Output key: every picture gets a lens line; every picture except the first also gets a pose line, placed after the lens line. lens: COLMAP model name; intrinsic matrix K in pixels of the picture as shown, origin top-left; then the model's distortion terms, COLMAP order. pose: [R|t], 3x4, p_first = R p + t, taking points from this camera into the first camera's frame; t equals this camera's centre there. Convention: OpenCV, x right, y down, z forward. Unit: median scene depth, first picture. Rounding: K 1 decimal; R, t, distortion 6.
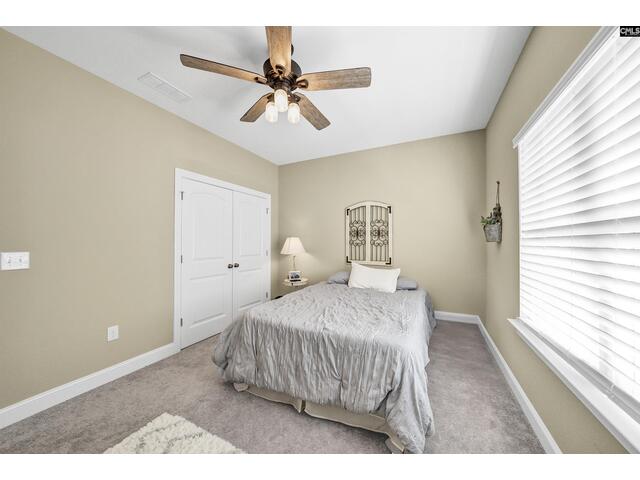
lens RADIAL K [[227.1, 0, 321.3], [0, 227.1, 242.7], [0, 0, 1]] dist [-0.008253, -0.000172]
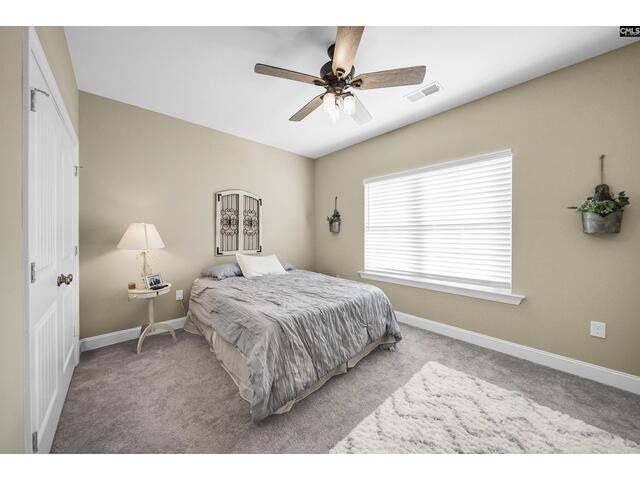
lens RADIAL K [[227.1, 0, 321.9], [0, 227.1, 234.5], [0, 0, 1]] dist [-0.008253, -0.000172]
pose [[0.365248, -0.007073, 0.930883, -0.586268], [-0.005147, 0.999941, 0.009618, -0.001289], [-0.930896, -0.008304, 0.365190, 0.312090]]
